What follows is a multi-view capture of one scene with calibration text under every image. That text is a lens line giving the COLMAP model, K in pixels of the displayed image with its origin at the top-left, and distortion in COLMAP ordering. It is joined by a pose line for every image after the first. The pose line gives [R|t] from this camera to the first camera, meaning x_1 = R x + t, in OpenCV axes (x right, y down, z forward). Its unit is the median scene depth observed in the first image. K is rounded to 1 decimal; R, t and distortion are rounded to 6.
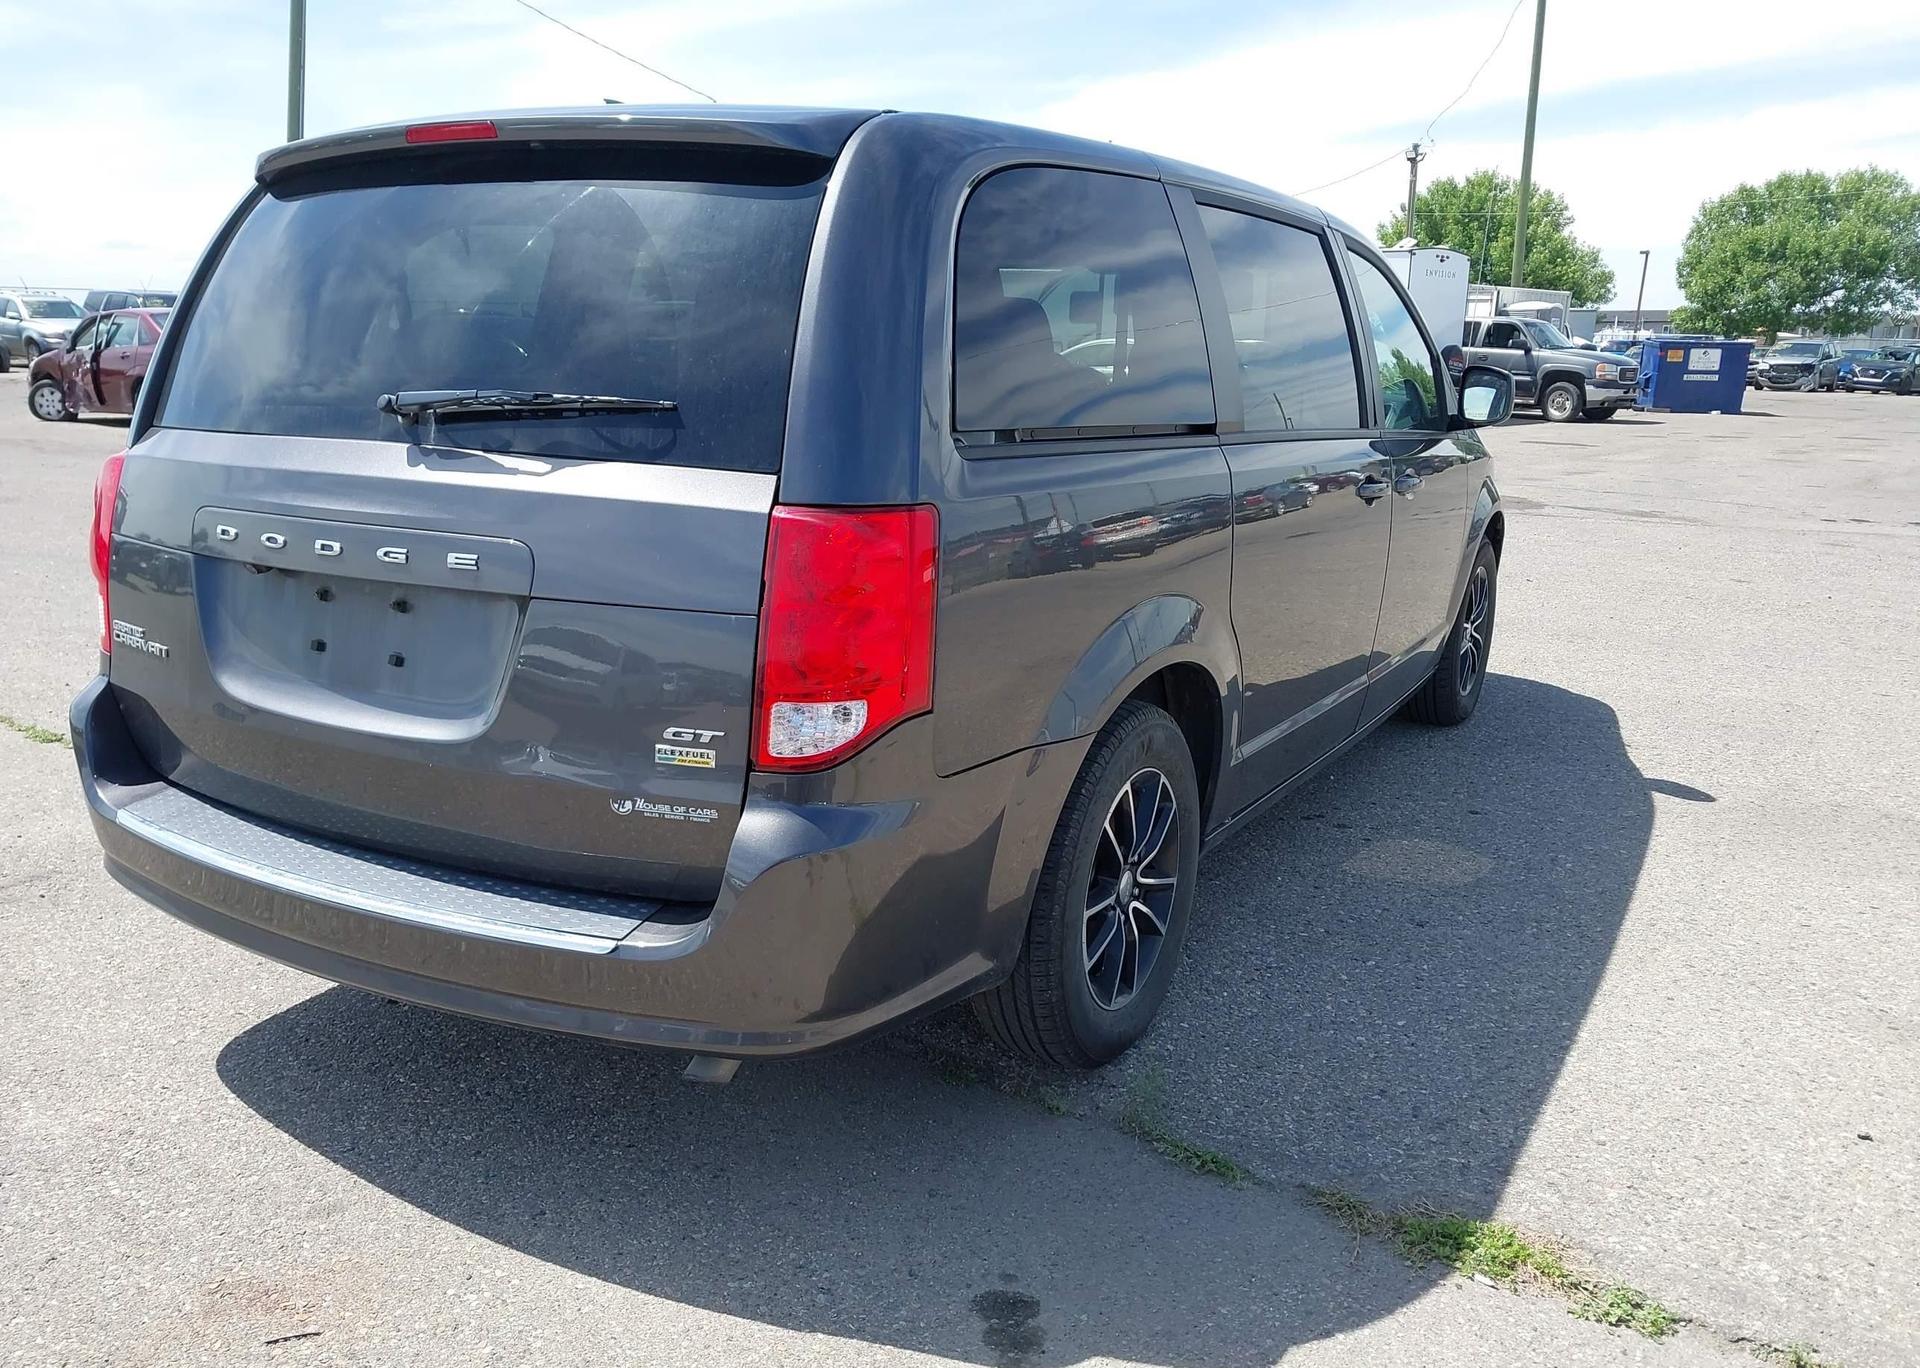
lens RADIAL K [[1559.6, 0, 974.9], [0, 1559.6, 687.0], [0, 0, 1]] dist [0.025405, -0.032385]
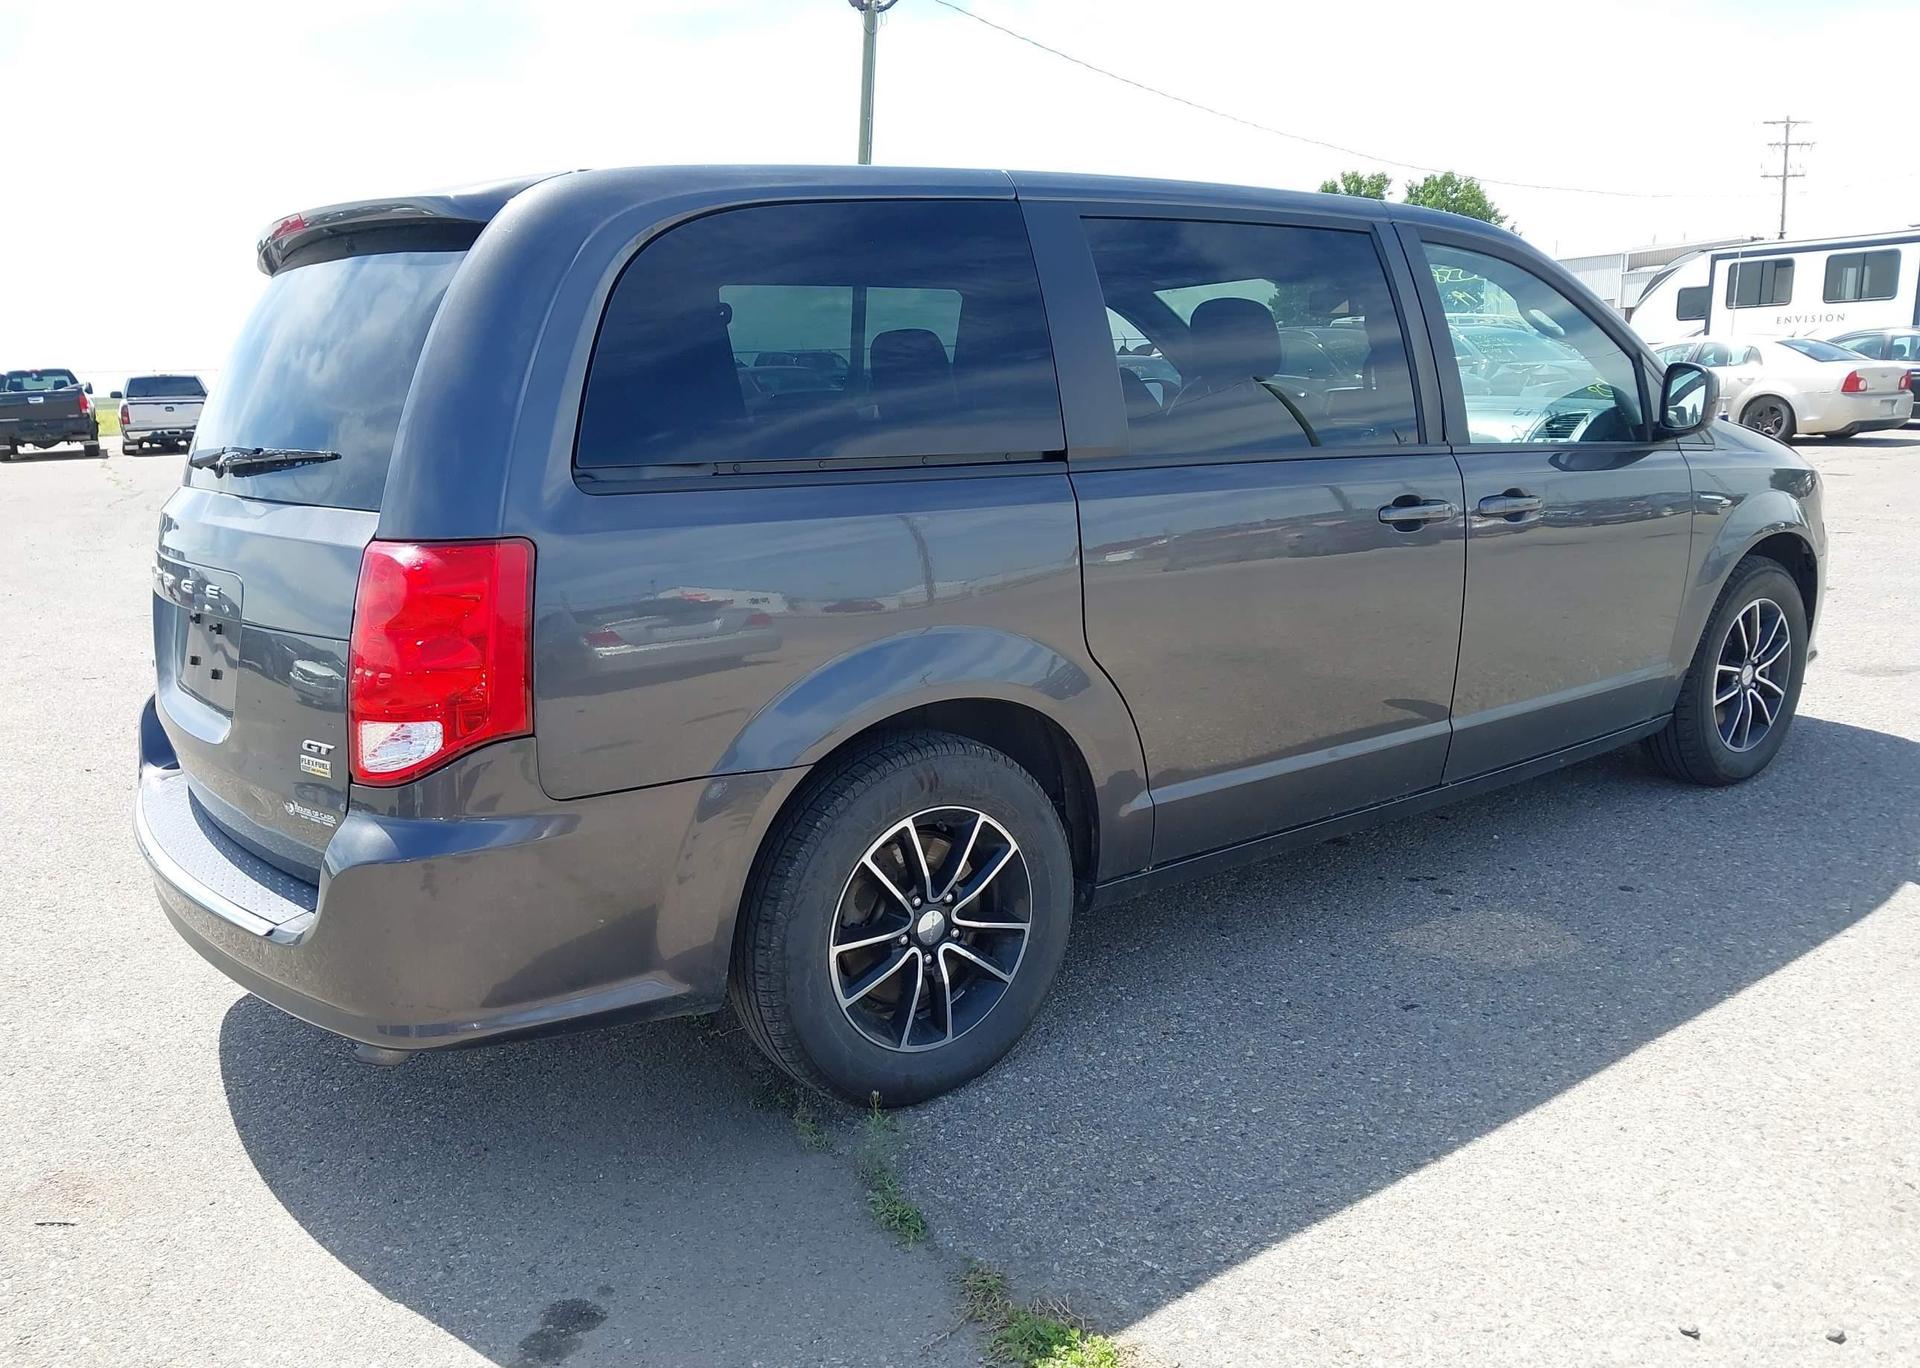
lens RADIAL K [[1559.6, 0, 959.2], [0, 1559.6, 675.9], [0, 0, 1]] dist [0.025405, -0.032385]
pose [[0.913198, 0.028790, -0.406499, 0.640564], [-0.037218, 0.999225, -0.012839, -0.021201], [0.405814, 0.026854, 0.913561, 0.145710]]
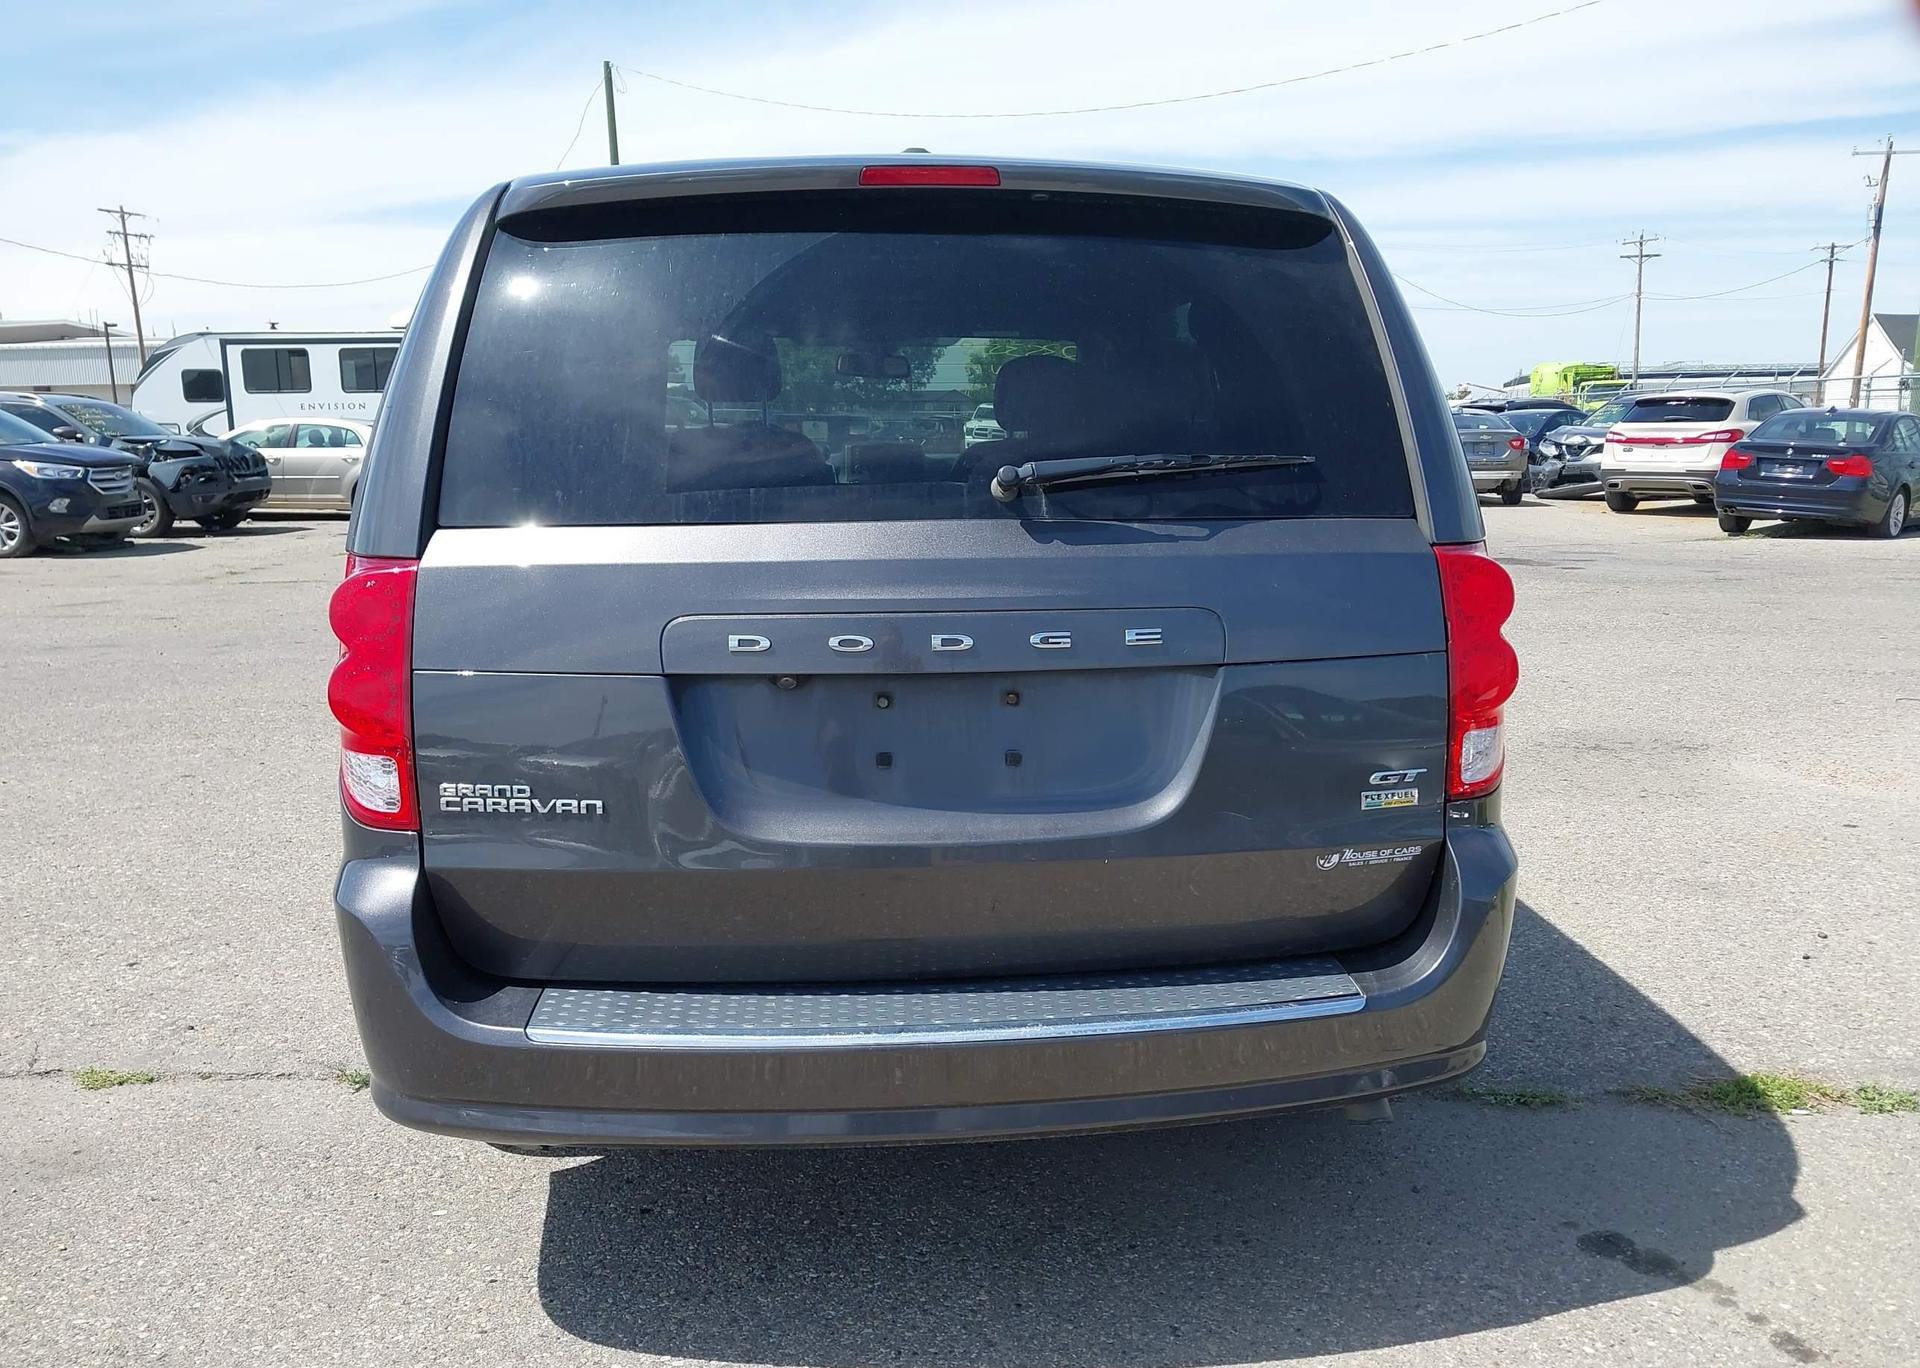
lens RADIAL K [[1556.5, 0, 982.1], [0, 1556.5, 663.3], [0, 0, 1]] dist [0.036501, -0.038319]
pose [[0.819981, -0.107844, 0.562139, -0.898398], [0.142550, 0.989622, -0.018080, -0.058561], [-0.554356, 0.094958, 0.826845, 0.270151]]
